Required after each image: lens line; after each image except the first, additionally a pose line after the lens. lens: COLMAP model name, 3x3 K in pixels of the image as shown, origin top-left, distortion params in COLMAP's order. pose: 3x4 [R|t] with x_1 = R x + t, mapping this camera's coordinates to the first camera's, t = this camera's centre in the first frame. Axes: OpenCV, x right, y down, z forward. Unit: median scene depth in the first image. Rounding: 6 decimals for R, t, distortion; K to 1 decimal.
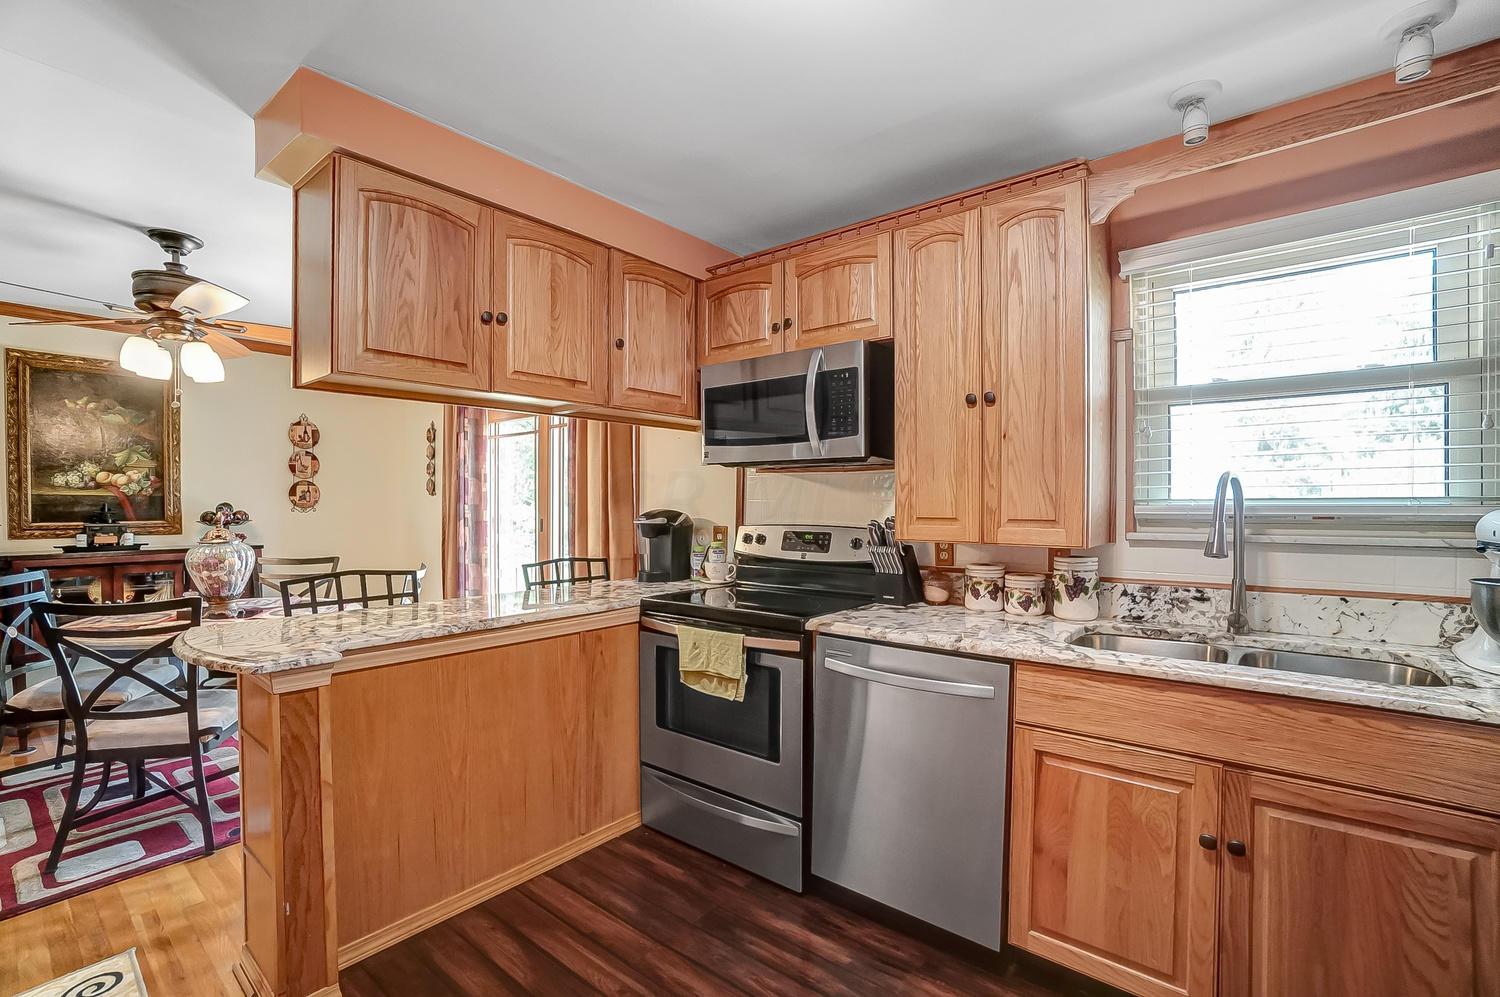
lens RADIAL K [[681.5, 0, 745.6], [0, 681.5, 501.9], [0, 0, 1]] dist [-0.023130, 0.006728]
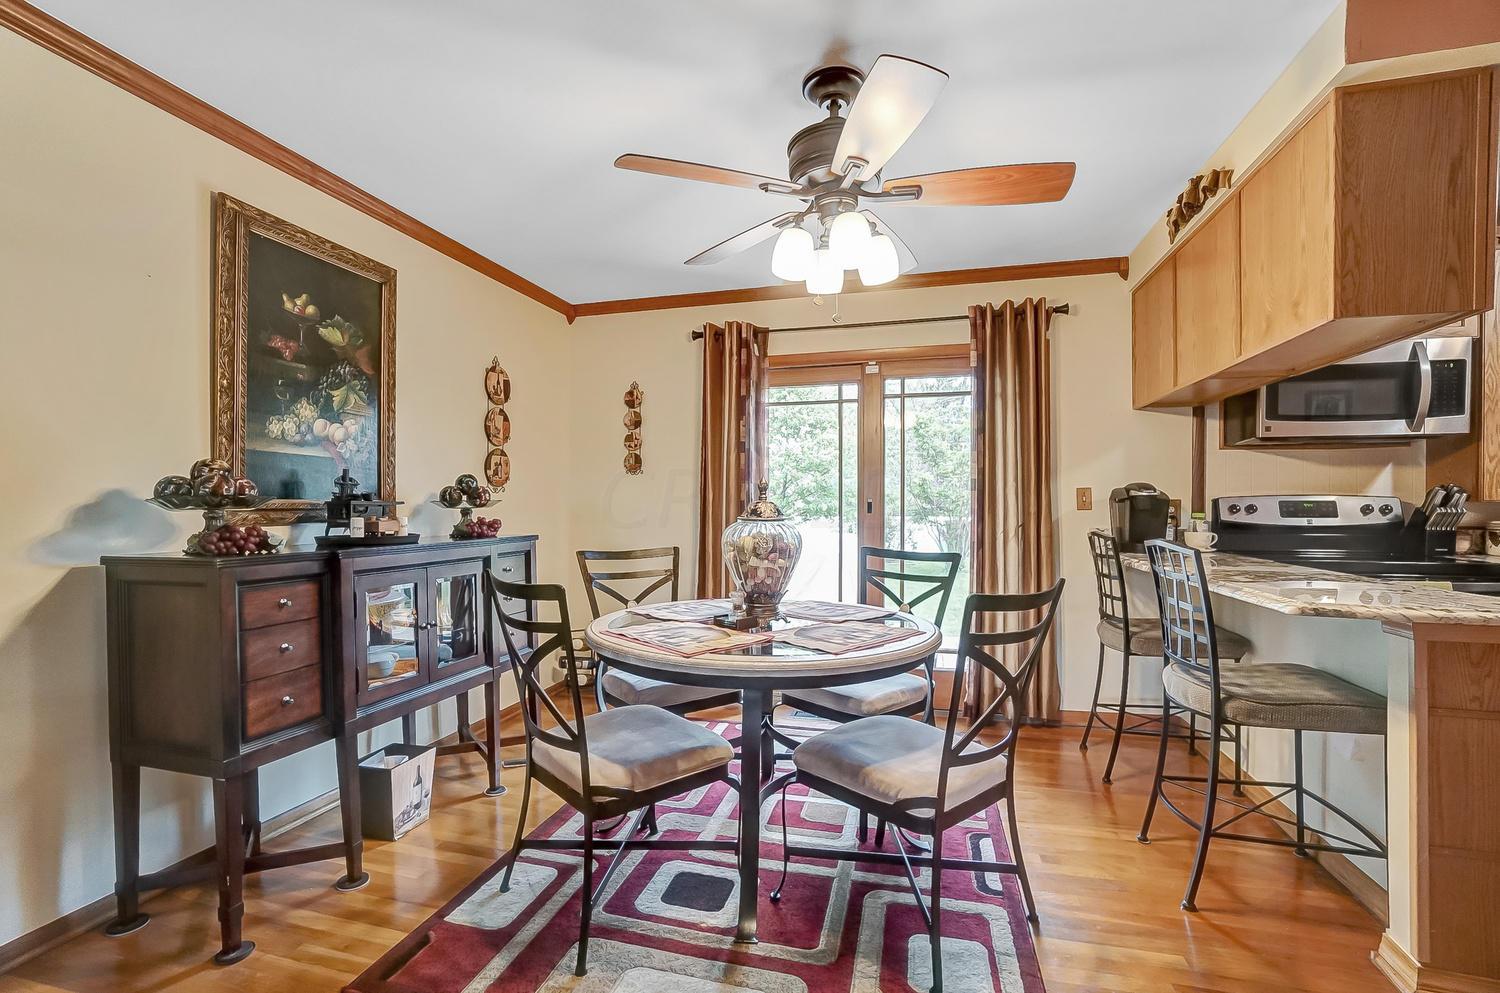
lens RADIAL K [[681.5, 0, 747.0], [0, 681.5, 498.7], [0, 0, 1]] dist [-0.023130, 0.006728]
pose [[0.904487, 0.002739, 0.426493, -0.932064], [0.000914, 0.999965, -0.008359, 0.036848], [-0.426501, 0.007951, 0.904452, 0.290207]]
